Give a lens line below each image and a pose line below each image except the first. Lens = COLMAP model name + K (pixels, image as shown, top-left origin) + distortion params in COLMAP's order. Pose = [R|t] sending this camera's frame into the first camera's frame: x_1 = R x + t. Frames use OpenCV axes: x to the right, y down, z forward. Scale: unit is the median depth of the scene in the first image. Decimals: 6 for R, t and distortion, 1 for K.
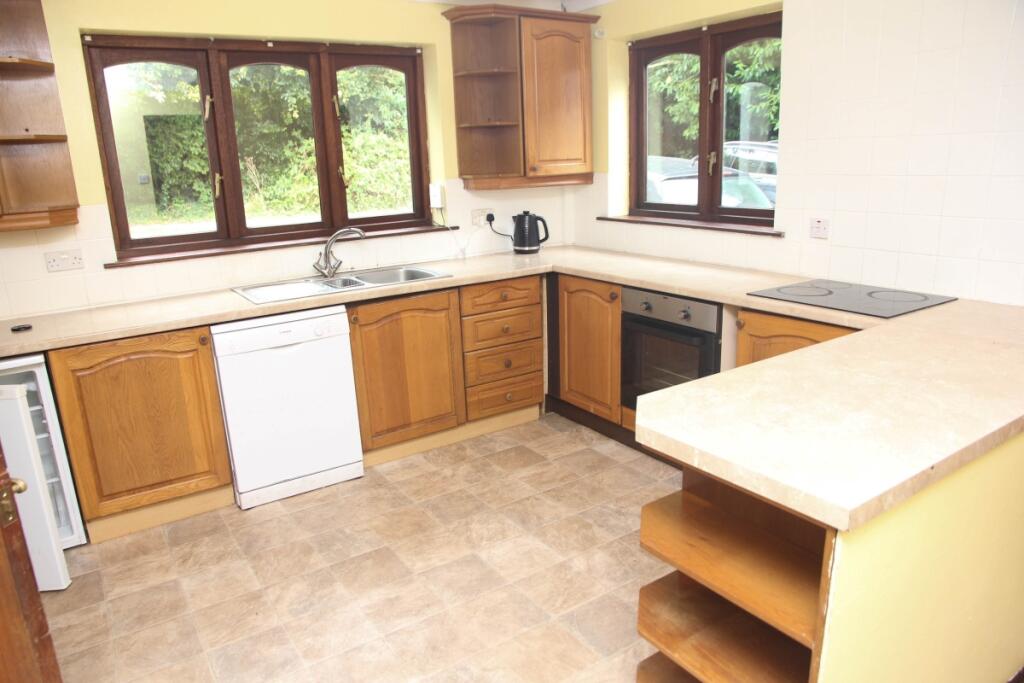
lens RADIAL K [[705.9, 0, 505.5], [0, 705.9, 345.6], [0, 0, 1]] dist [-0.078388, 0.007387]
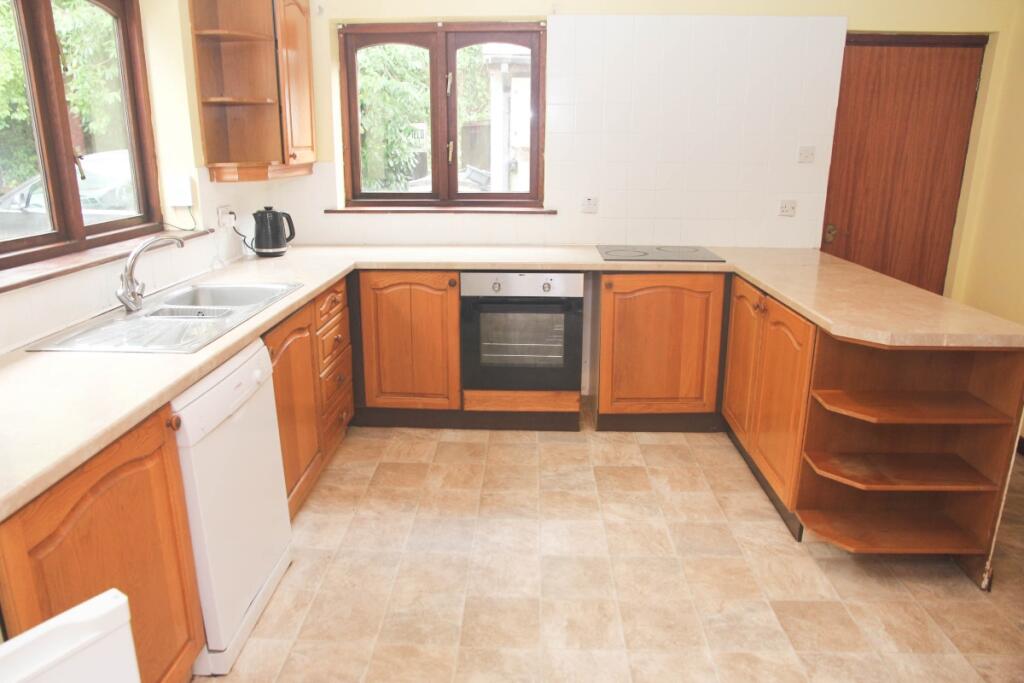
lens RADIAL K [[705.9, 0, 506.6], [0, 705.9, 334.3], [0, 0, 1]] dist [-0.078388, 0.007387]
pose [[0.579461, -0.179841, 0.794910, -0.584664], [0.190348, 0.978239, 0.082561, -0.064252], [-0.792460, 0.103469, 0.601084, 0.329803]]
